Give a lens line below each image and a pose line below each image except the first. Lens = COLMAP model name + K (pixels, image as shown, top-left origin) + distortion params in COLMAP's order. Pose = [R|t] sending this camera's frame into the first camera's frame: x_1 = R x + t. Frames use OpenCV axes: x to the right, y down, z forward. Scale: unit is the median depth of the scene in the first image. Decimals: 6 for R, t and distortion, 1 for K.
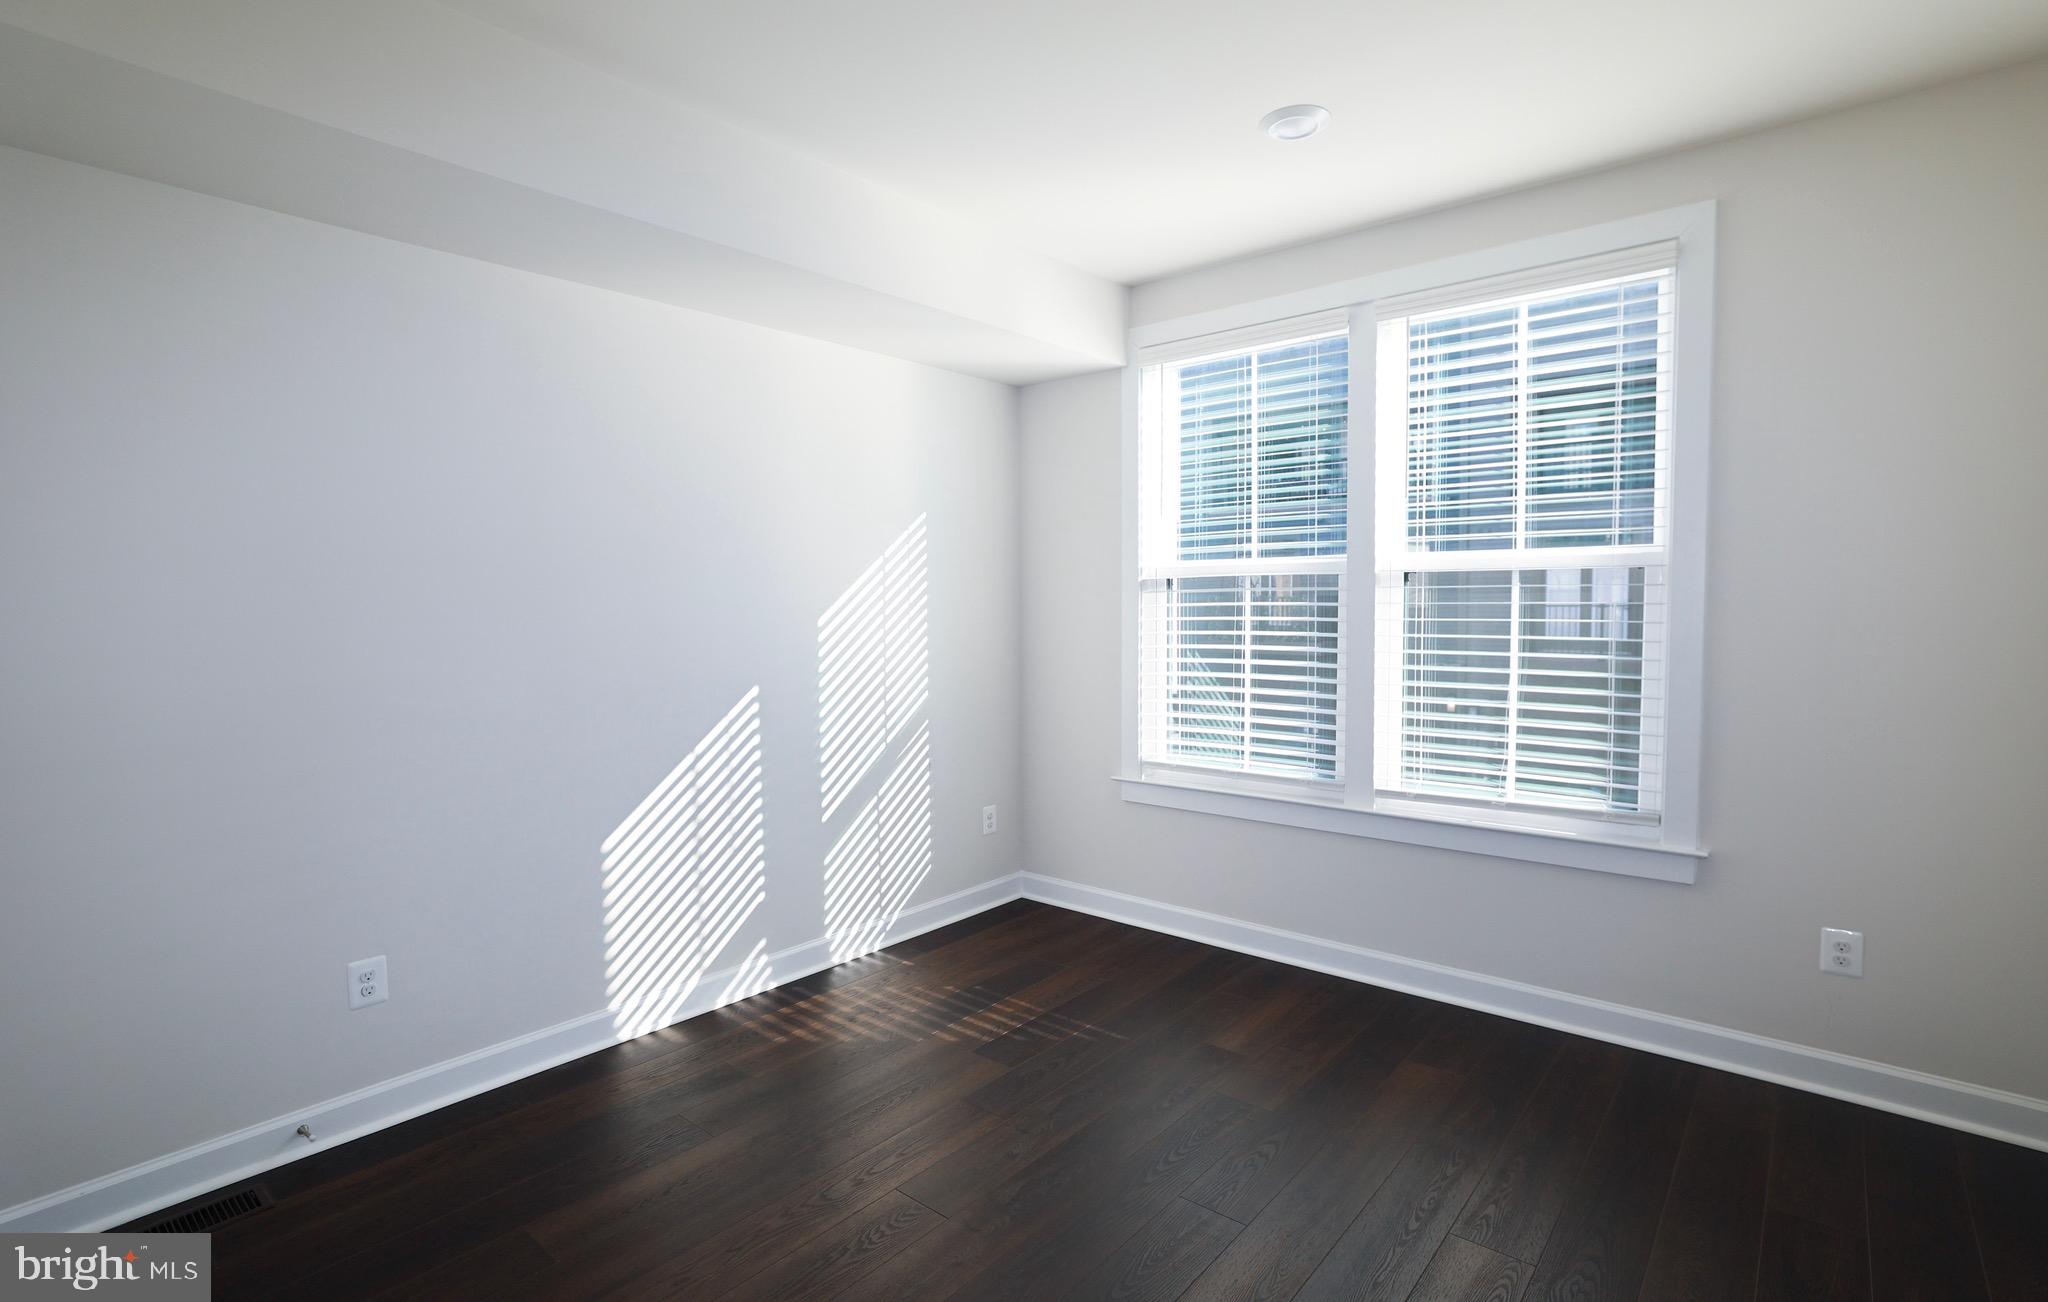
lens RADIAL K [[990.5, 0, 1024.0], [0, 990.5, 651.0], [0, 0, 1]] dist [-0.088865, 0.000040]
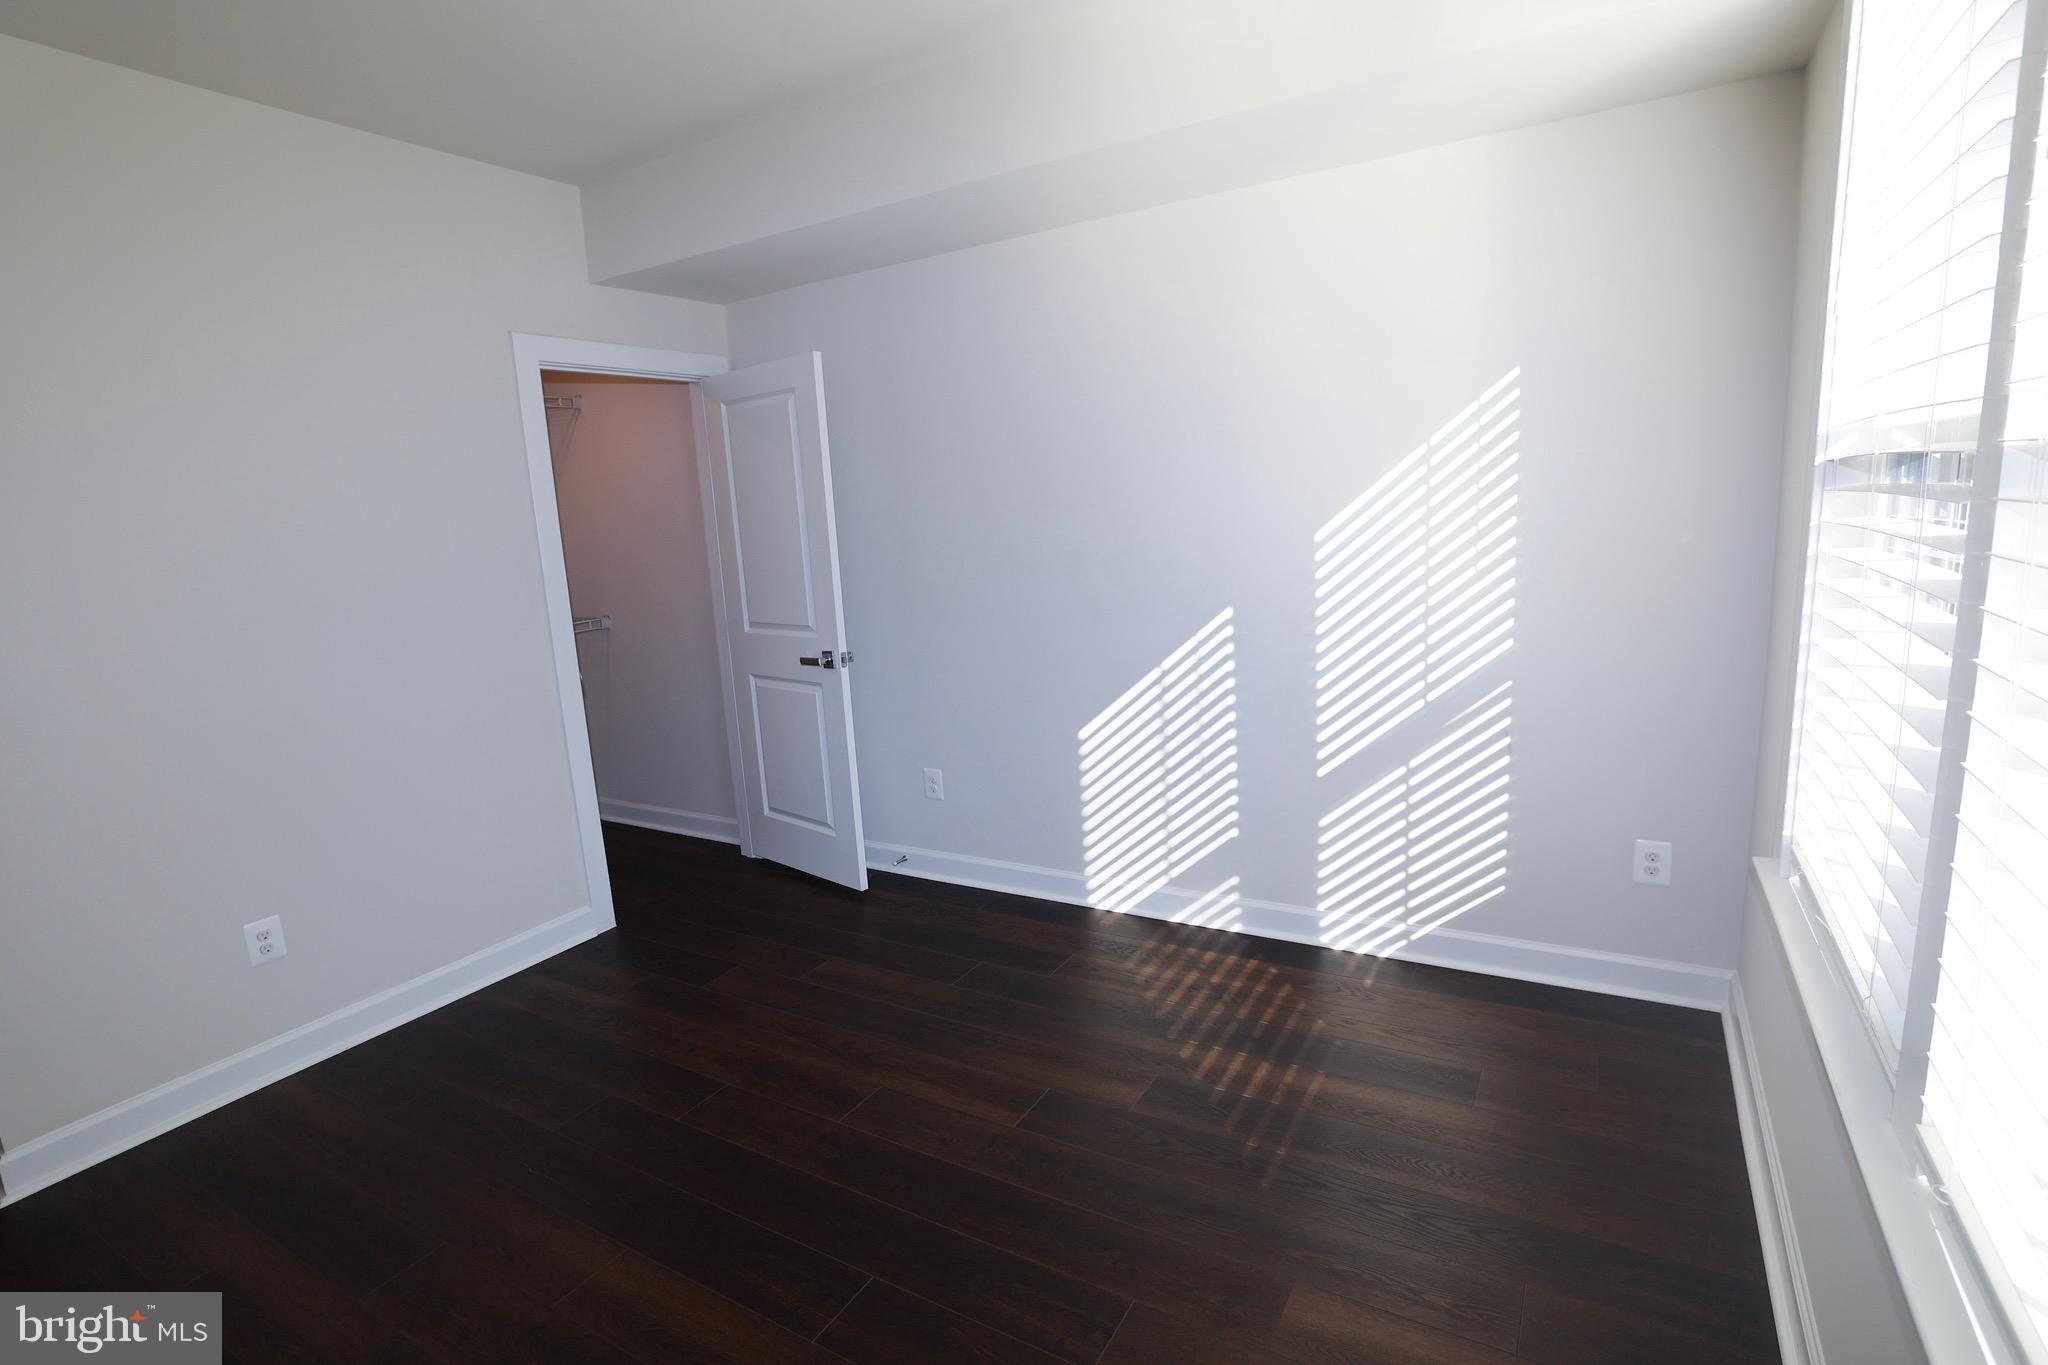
lens RADIAL K [[997.1, 0, 1024.0], [0, 997.1, 682.5], [0, 0, 1]] dist [-0.000280, -0.000227]
pose [[0.175336, 0.180947, -0.967737, 0.567660], [-0.000209, 0.982972, 0.183758, -0.061938], [0.984509, -0.032017, 0.172388, 0.617460]]
